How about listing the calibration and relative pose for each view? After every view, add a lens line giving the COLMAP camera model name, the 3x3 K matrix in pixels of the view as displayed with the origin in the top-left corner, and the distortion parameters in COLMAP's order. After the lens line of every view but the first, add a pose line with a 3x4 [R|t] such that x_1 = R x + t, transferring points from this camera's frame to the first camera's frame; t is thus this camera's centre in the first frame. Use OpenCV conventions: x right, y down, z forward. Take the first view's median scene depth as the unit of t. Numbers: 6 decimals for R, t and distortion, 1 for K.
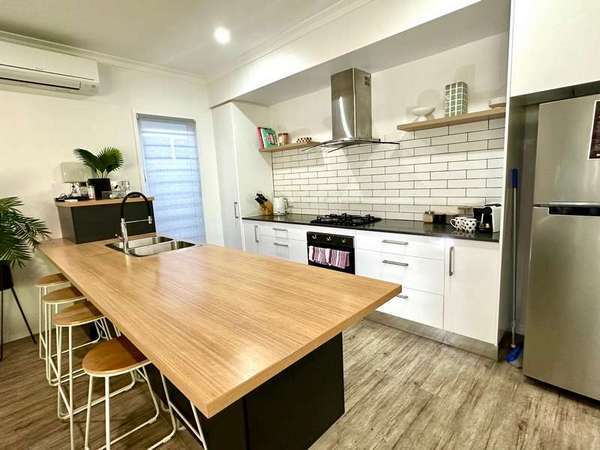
lens RADIAL K [[304.2, 0, 300.0], [0, 304.2, 225.0], [0, 0, 1]] dist [-0.000220, 0.000183]
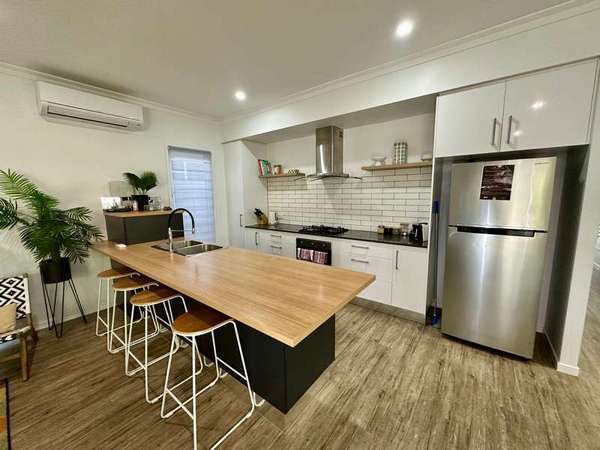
lens RADIAL K [[239.5, 0, 300.0], [0, 239.5, 225.0], [0, 0, 1]] dist [-0.000380, -0.000031]
pose [[0.992674, 0.021571, 0.118886, -0.104983], [-0.019190, 0.999593, -0.021130, -0.016243], [-0.119293, 0.018694, 0.992683, -0.106578]]
